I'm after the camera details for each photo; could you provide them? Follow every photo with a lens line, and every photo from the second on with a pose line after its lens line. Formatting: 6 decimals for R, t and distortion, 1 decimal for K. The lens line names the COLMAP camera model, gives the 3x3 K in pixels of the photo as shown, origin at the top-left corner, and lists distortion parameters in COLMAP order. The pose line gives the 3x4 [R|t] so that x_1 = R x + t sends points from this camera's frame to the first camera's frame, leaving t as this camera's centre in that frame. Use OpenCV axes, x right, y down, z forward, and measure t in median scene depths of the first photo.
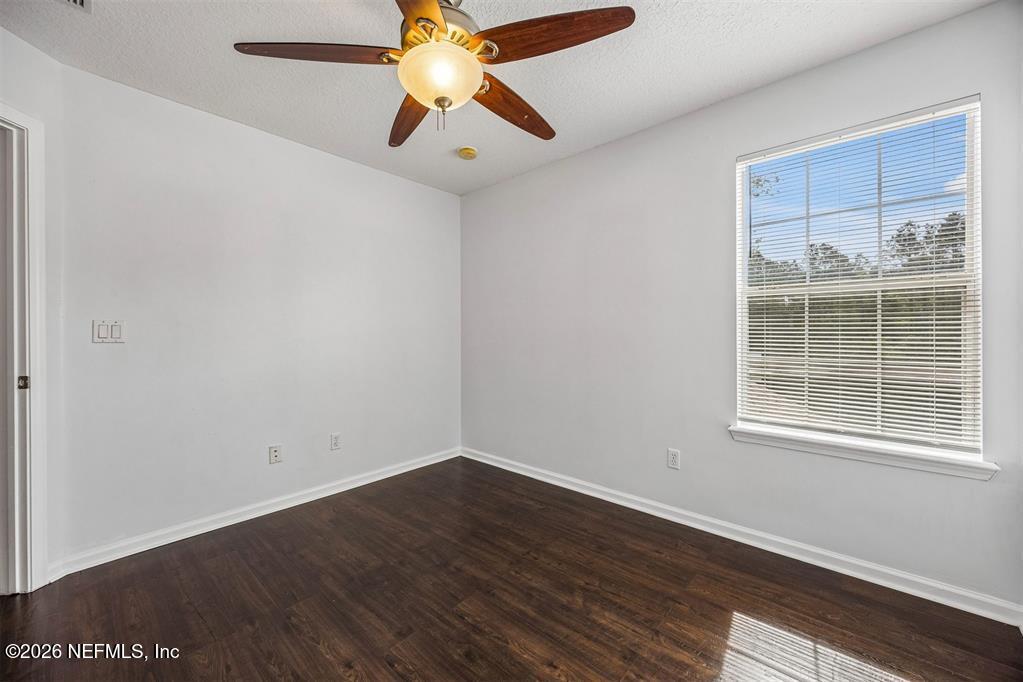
lens RADIAL K [[399.5, 0, 518.3], [0, 399.5, 336.7], [0, 0, 1]] dist [-0.004395, -0.000239]
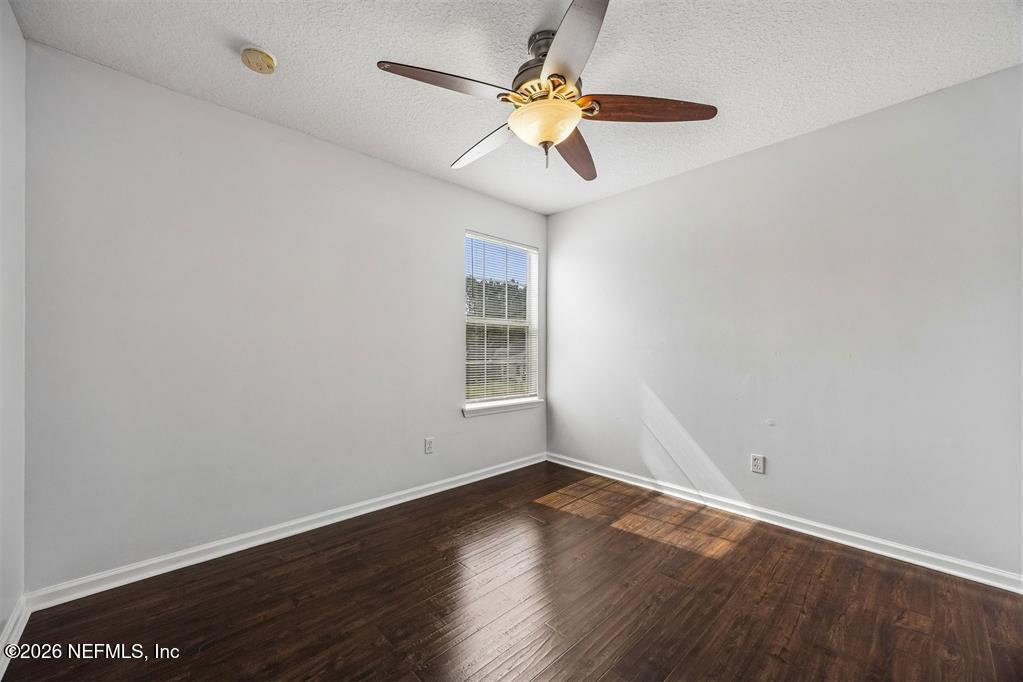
lens RADIAL K [[403.9, 0, 507.9], [0, 403.9, 347.9], [0, 0, 1]] dist [0.000346, 0.000031]
pose [[0.078257, 0.000034, 0.996933, -0.889015], [0.006293, 0.999980, -0.000528, 0.000538], [-0.996913, 0.006316, 0.078255, 0.669225]]
